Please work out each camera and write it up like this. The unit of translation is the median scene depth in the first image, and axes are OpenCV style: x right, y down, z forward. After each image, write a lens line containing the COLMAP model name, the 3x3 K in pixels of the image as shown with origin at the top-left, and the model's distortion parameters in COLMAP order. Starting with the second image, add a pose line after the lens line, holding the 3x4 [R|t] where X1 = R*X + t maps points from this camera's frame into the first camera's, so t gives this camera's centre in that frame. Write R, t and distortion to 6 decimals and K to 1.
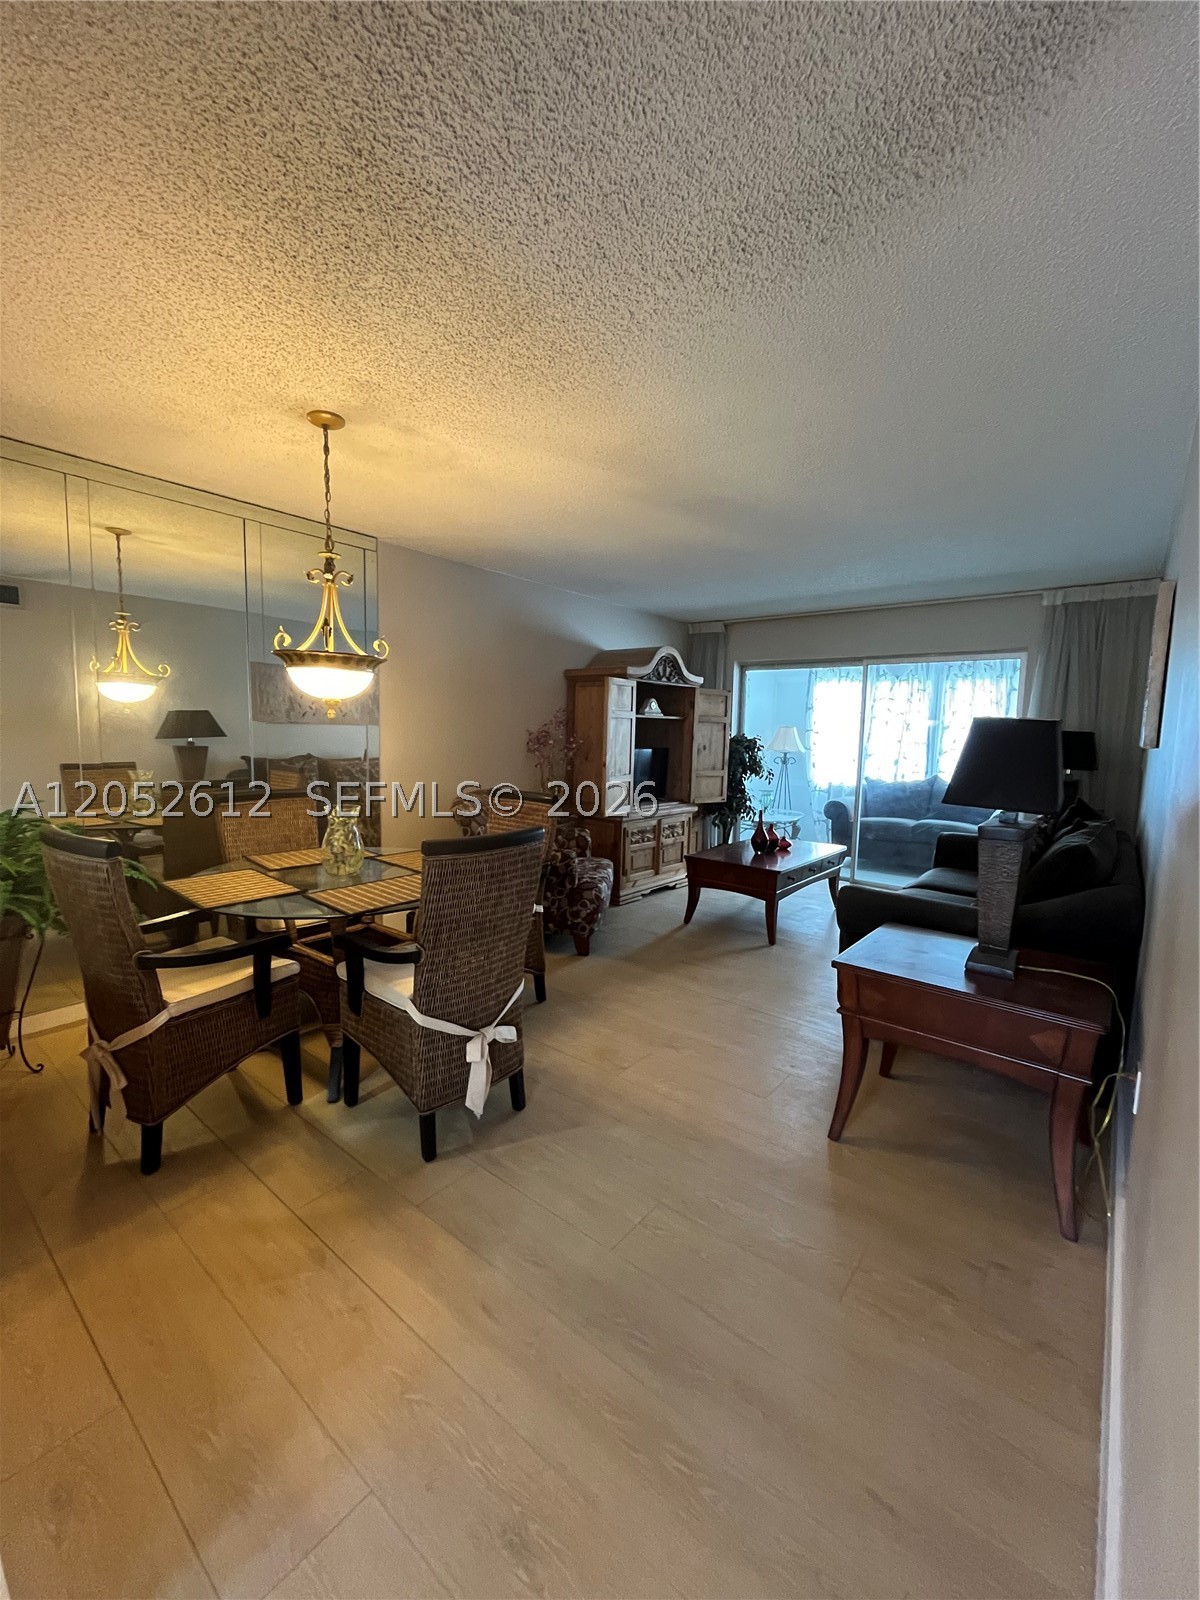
lens RADIAL K [[649.7, 0, 598.9], [0, 649.7, 797.8], [0, 0, 1]] dist [-0.002303, -0.000234]
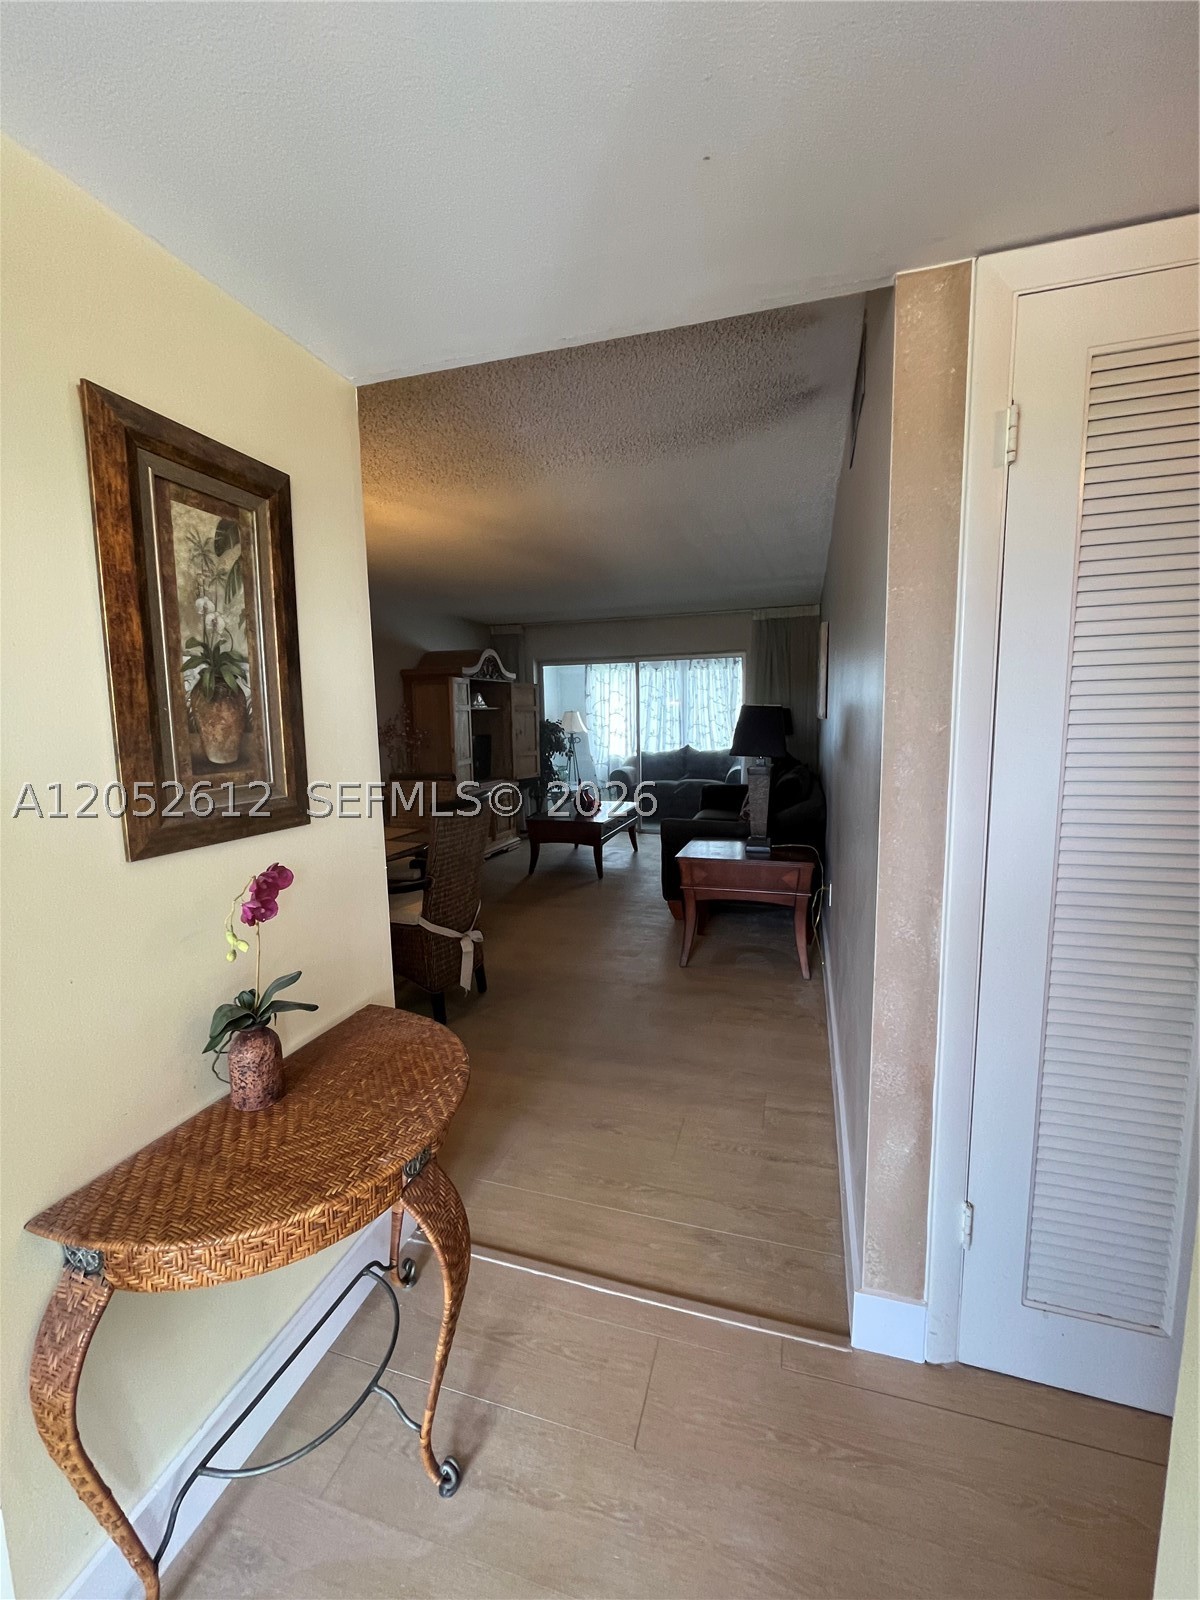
lens RADIAL K [[649.7, 0, 598.9], [0, 649.7, 797.8], [0, 0, 1]] dist [-0.002303, -0.000234]
pose [[0.927806, -0.085087, 0.363230, -0.319226], [0.076772, 0.996351, 0.037296, 0.019718], [-0.365078, -0.006718, 0.930953, -0.359931]]
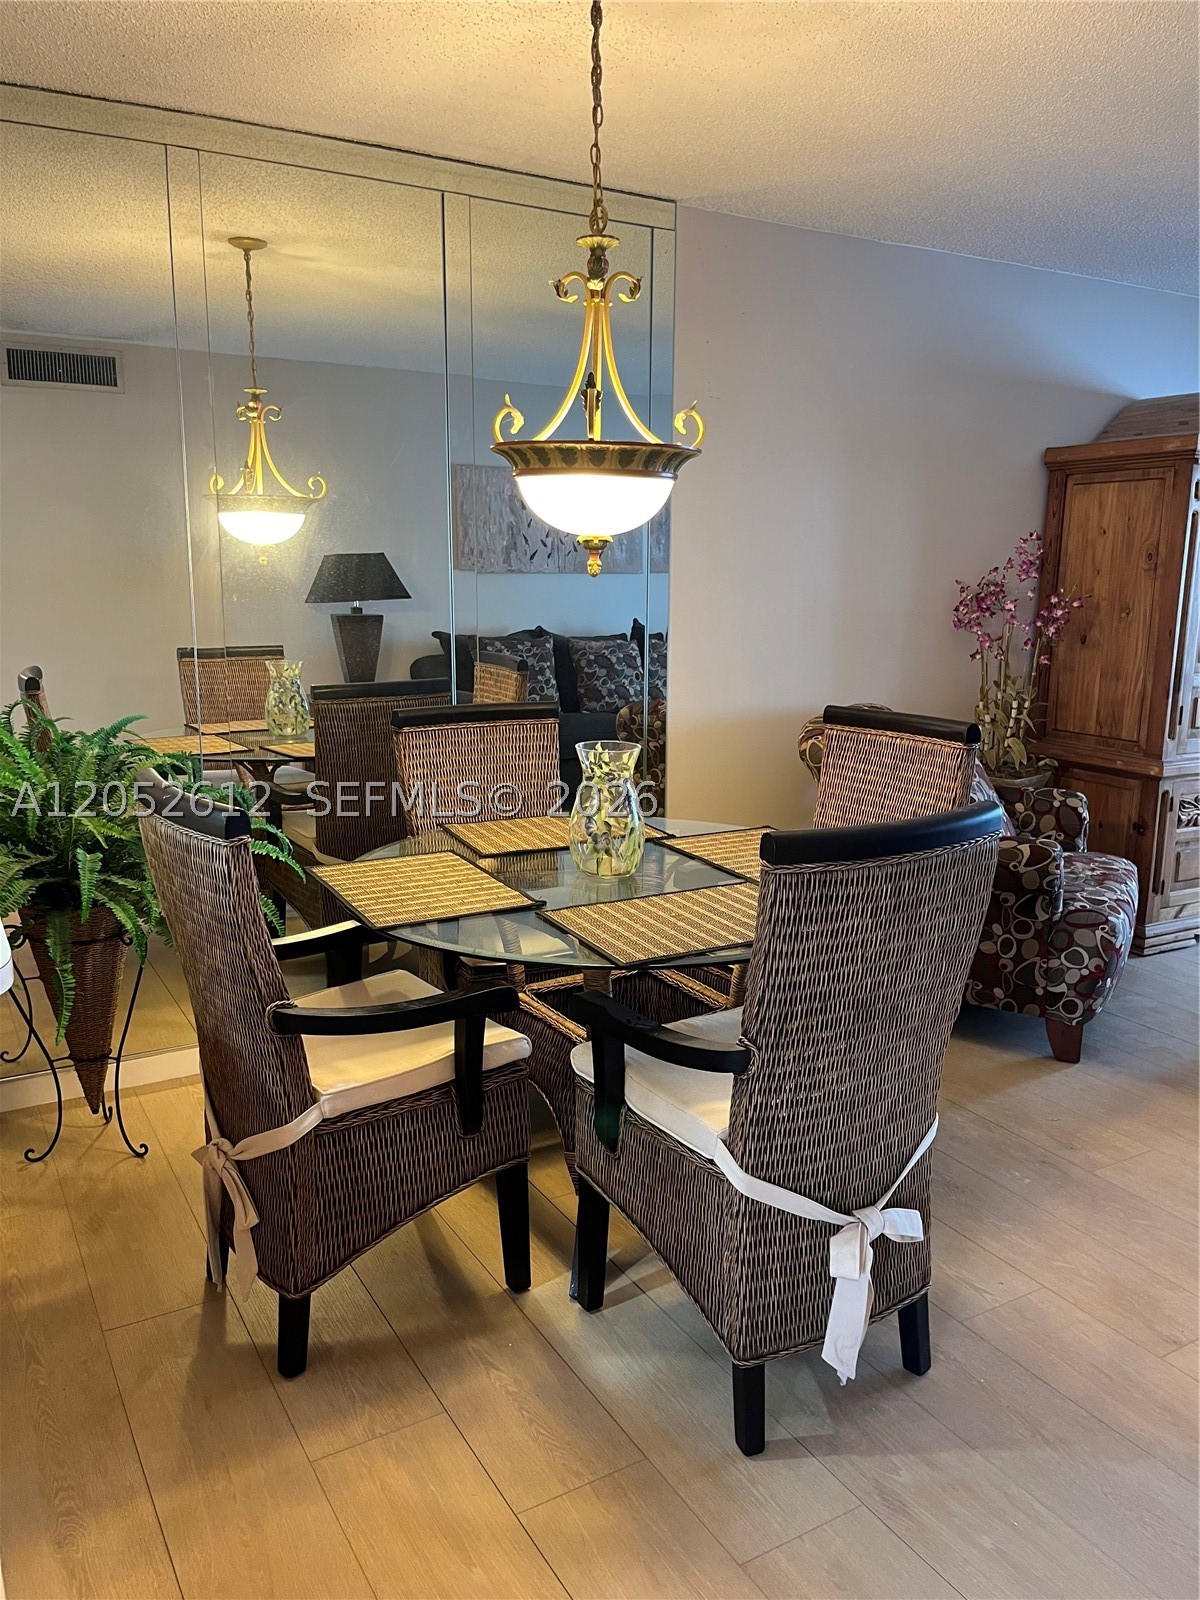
lens RADIAL K [[1219.3, 0, 598.5], [0, 1219.3, 808.6], [0, 0, 1]] dist [0.025476, -0.001665]
pose [[0.933322, 0.052136, -0.355234, -0.052234], [-0.021275, 0.995693, 0.090234, -0.023031], [0.358409, -0.076660, 0.930412, 0.083959]]
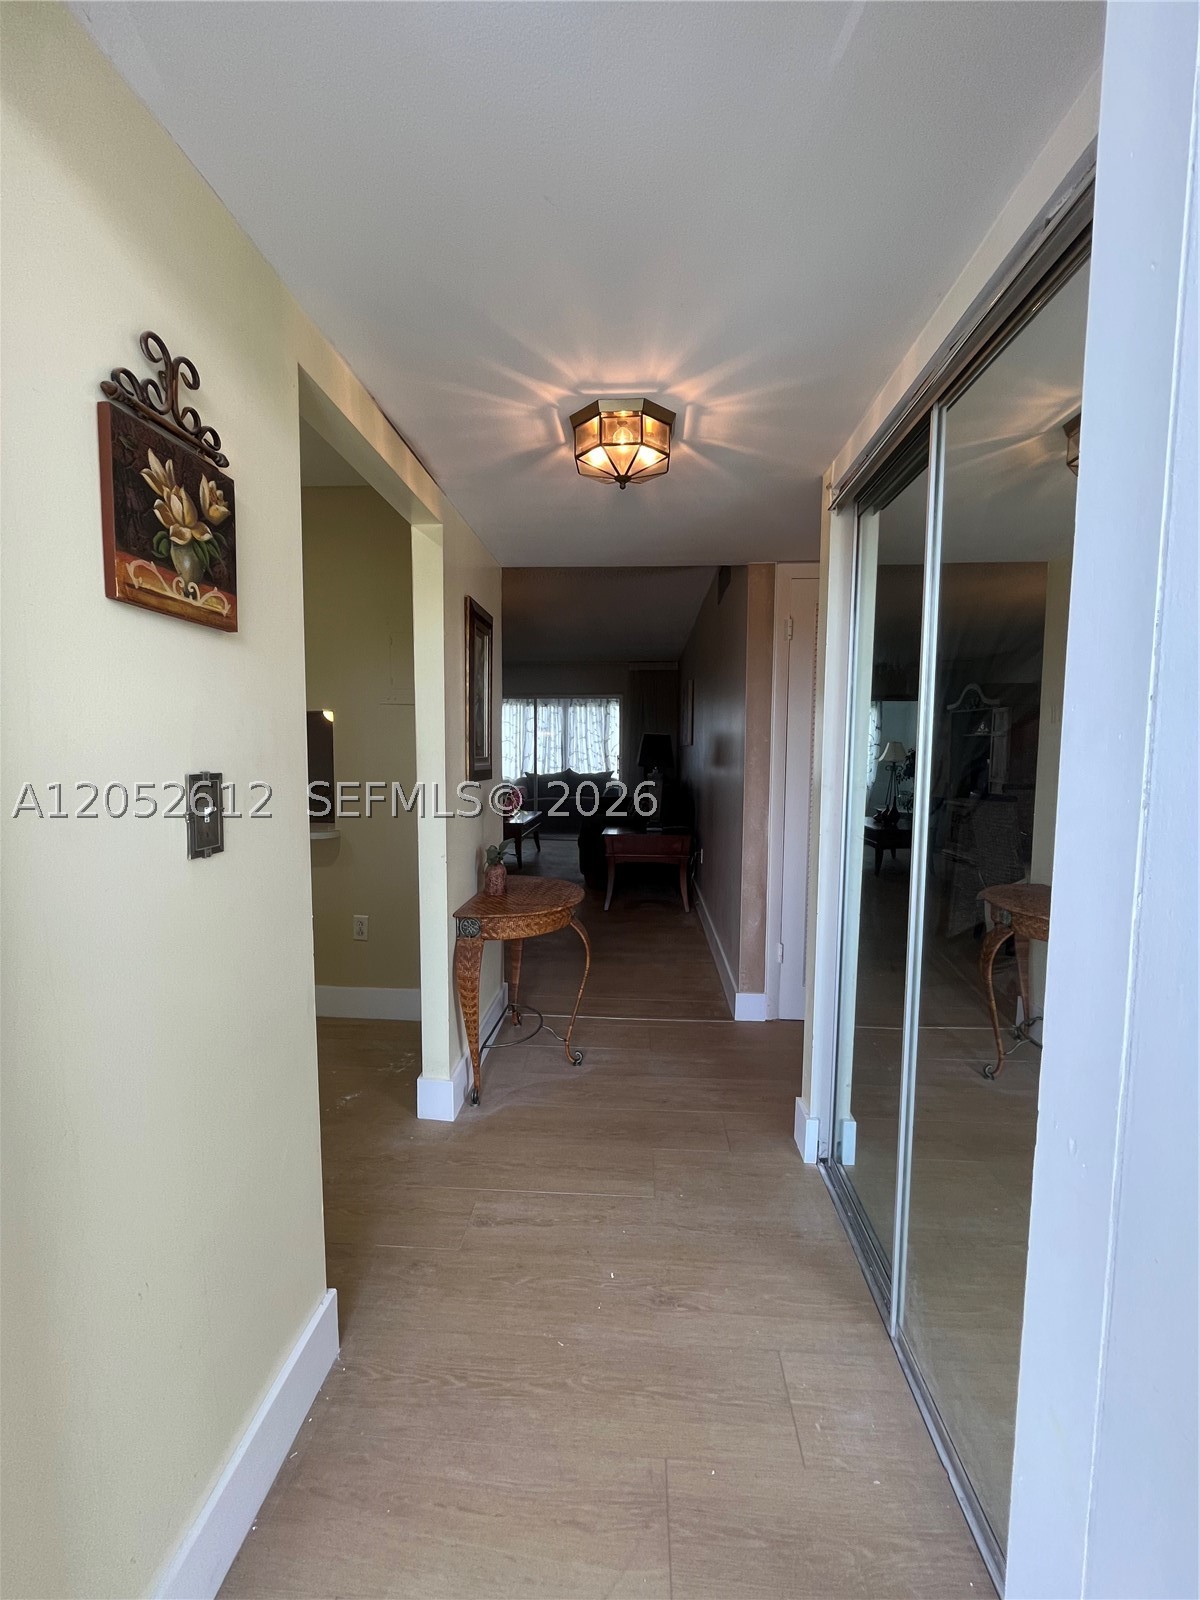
lens RADIAL K [[649.7, 0, 598.9], [0, 649.7, 797.8], [0, 0, 1]] dist [-0.002303, -0.000234]
pose [[0.815670, -0.060743, 0.575319, -0.822100], [0.070415, 0.997503, 0.005485, 0.079167], [-0.574216, 0.036037, 0.817910, -0.775947]]
